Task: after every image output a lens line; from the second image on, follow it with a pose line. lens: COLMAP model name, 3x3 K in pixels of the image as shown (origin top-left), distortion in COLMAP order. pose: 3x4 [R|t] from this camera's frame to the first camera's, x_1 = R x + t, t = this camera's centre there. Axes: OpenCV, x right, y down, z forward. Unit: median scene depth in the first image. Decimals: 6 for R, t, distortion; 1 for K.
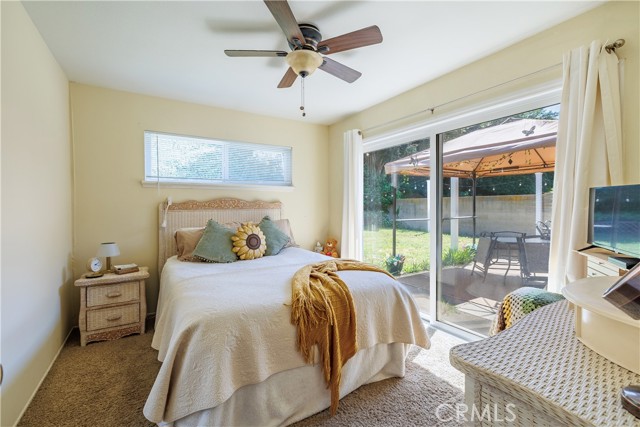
lens RADIAL K [[273.9, 0, 307.4], [0, 273.9, 208.0], [0, 0, 1]] dist [-0.001152, 0.000815]
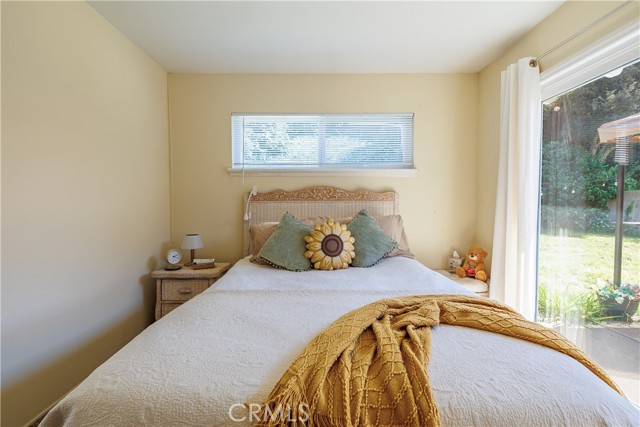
lens RADIAL K [[273.9, 0, 319.1], [0, 273.9, 209.6], [0, 0, 1]] dist [-0.001152, 0.000815]
pose [[0.863976, 0.015385, -0.503298, 0.114682], [-0.006231, 0.999783, 0.019865, 0.016091], [0.503495, -0.014026, 0.863884, 0.343521]]
